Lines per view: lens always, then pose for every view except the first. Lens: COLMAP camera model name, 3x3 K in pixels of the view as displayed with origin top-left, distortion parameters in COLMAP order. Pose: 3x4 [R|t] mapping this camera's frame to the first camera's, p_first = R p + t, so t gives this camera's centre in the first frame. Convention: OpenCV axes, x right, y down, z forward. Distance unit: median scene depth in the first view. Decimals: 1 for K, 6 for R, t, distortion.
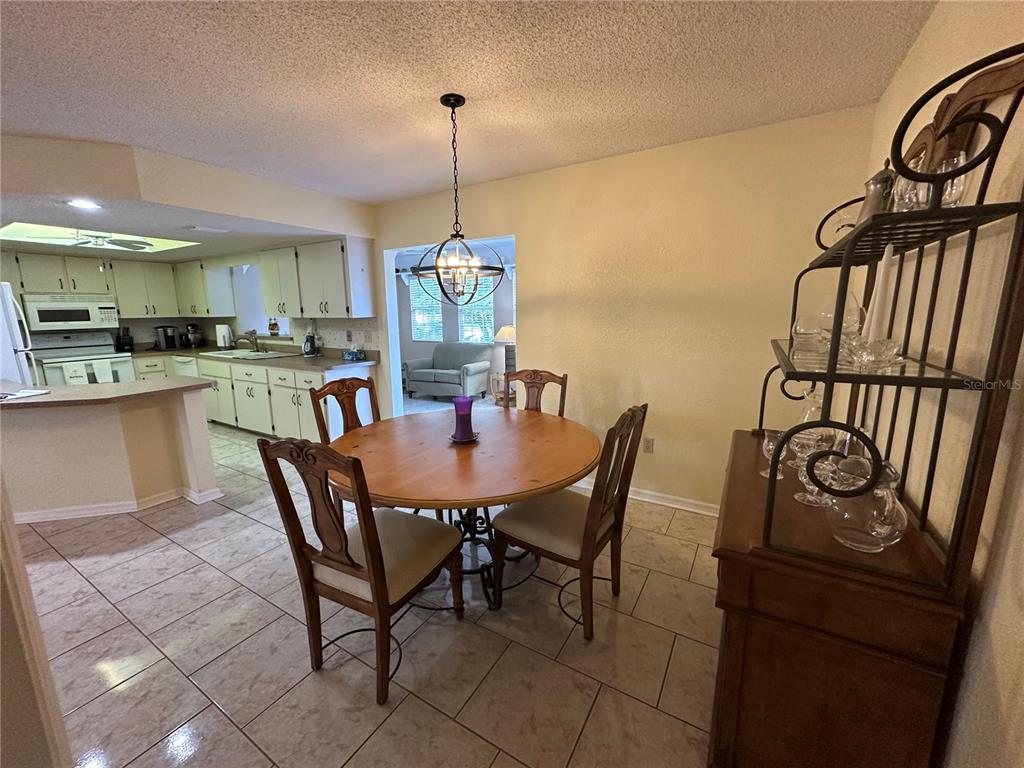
lens RADIAL K [[409.2, 0, 510.1], [0, 409.2, 382.1], [0, 0, 1]] dist [-0.005438, 0.001115]
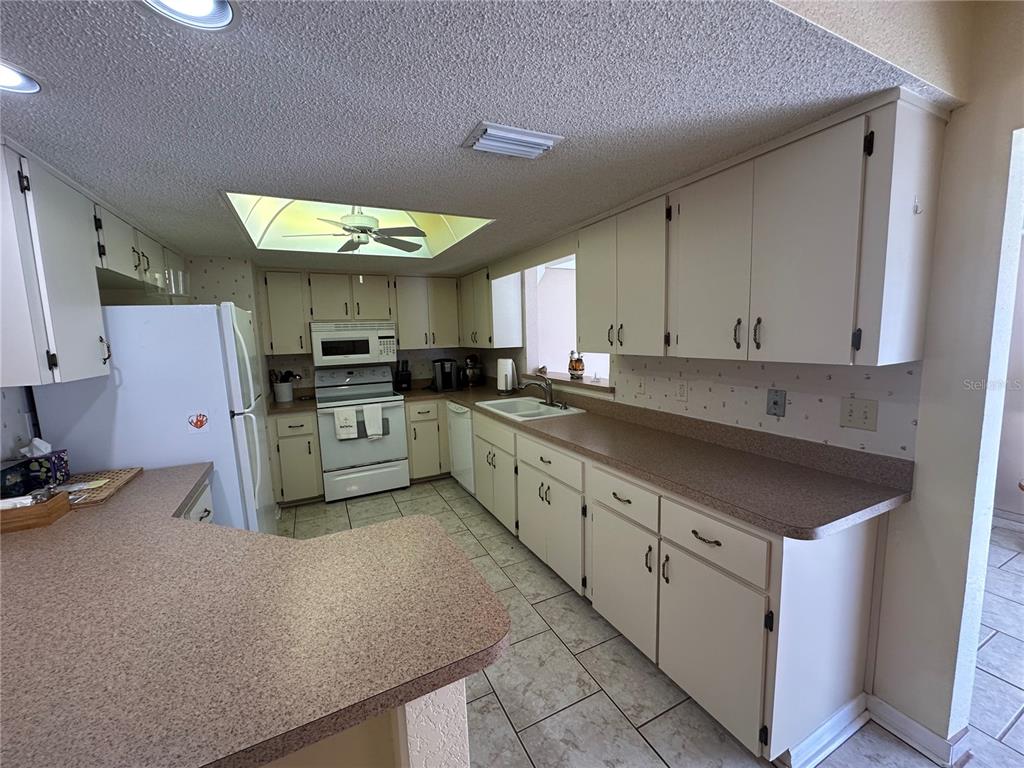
lens RADIAL K [[409.2, 0, 513.2], [0, 409.2, 386.0], [0, 0, 1]] dist [-0.005438, 0.001115]
pose [[0.843480, 0.053143, -0.534525, -0.347623], [-0.075461, 0.996949, -0.019958, -0.088659], [0.531834, 0.057170, 0.844917, 0.457920]]
